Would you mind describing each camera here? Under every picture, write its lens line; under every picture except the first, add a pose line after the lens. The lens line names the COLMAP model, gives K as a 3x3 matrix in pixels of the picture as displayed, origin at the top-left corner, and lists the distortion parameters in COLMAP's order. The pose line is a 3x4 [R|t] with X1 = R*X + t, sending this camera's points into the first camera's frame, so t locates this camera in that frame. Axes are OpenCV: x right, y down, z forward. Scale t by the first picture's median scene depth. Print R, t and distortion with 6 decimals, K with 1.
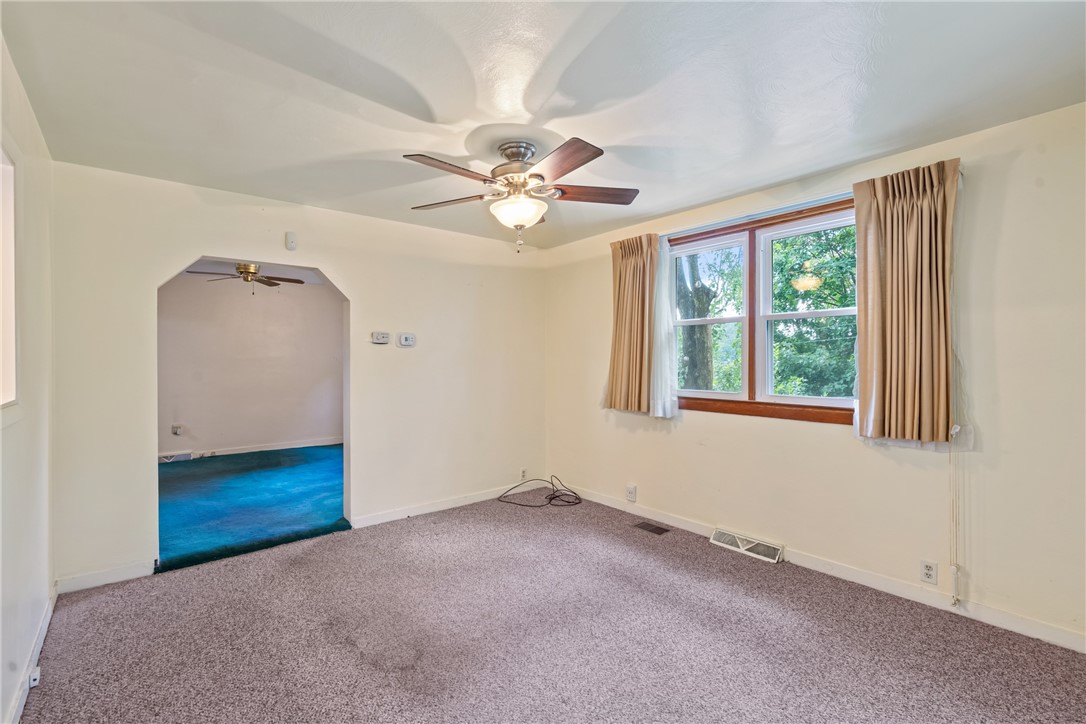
lens RADIAL K [[489.4, 0, 538.7], [0, 489.4, 360.9], [0, 0, 1]] dist [-0.003179, -0.000088]
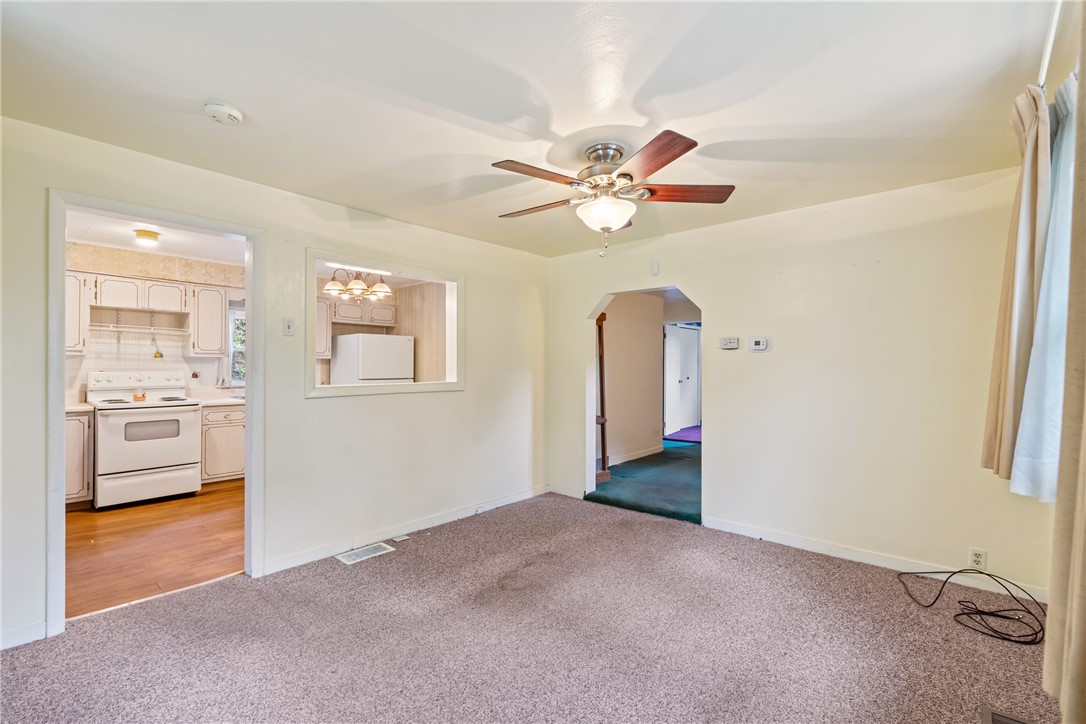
lens RADIAL K [[489.4, 0, 532.9], [0, 489.4, 363.3], [0, 0, 1]] dist [-0.003179, -0.000088]
pose [[0.136719, -0.001103, -0.990609, 0.820560], [-0.003653, 0.999992, -0.001617, -0.005572], [0.990603, 0.003840, 0.136714, 0.653505]]
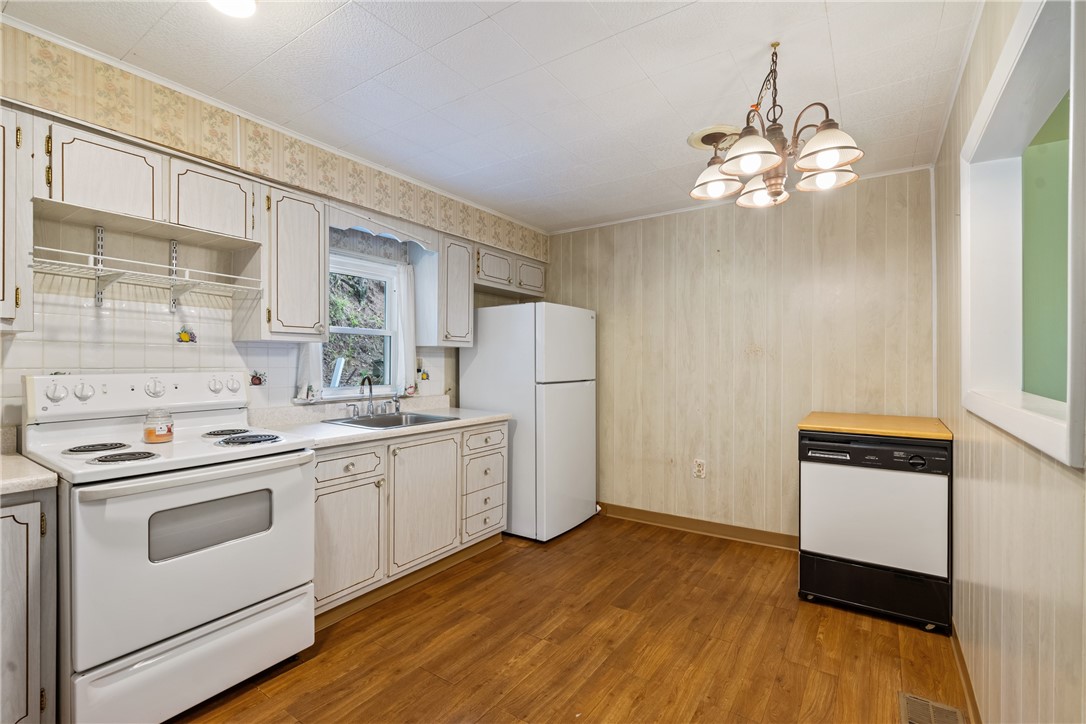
lens RADIAL K [[489.4, 0, 533.6], [0, 489.4, 362.6], [0, 0, 1]] dist [-0.003179, -0.000088]
pose [[0.255285, 0.003340, -0.966860, -0.231978], [0.001968, 0.999990, 0.003974, 0.008060], [0.966864, -0.002917, 0.255276, -0.130935]]
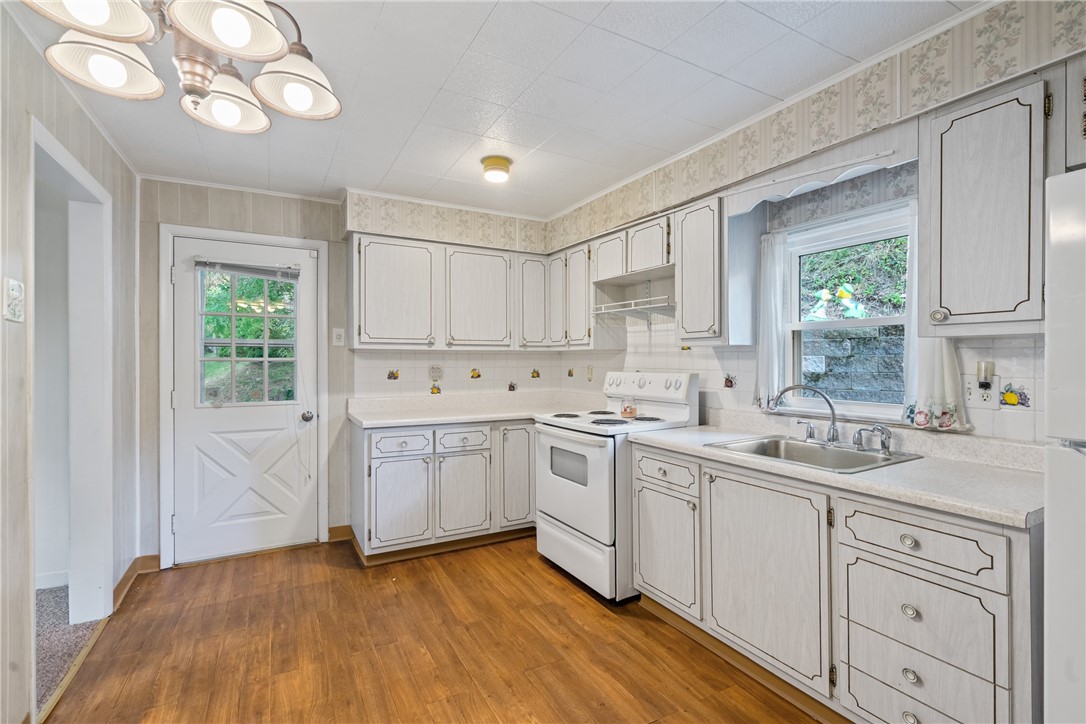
lens RADIAL K [[489.4, 0, 541.0], [0, 489.4, 362.7], [0, 0, 1]] dist [-0.003179, -0.000088]
pose [[-0.981312, 0.000884, 0.192423, -1.090734], [0.000928, 1.000000, 0.000139, 0.003321], [-0.192422, 0.000315, -0.981312, 0.644983]]
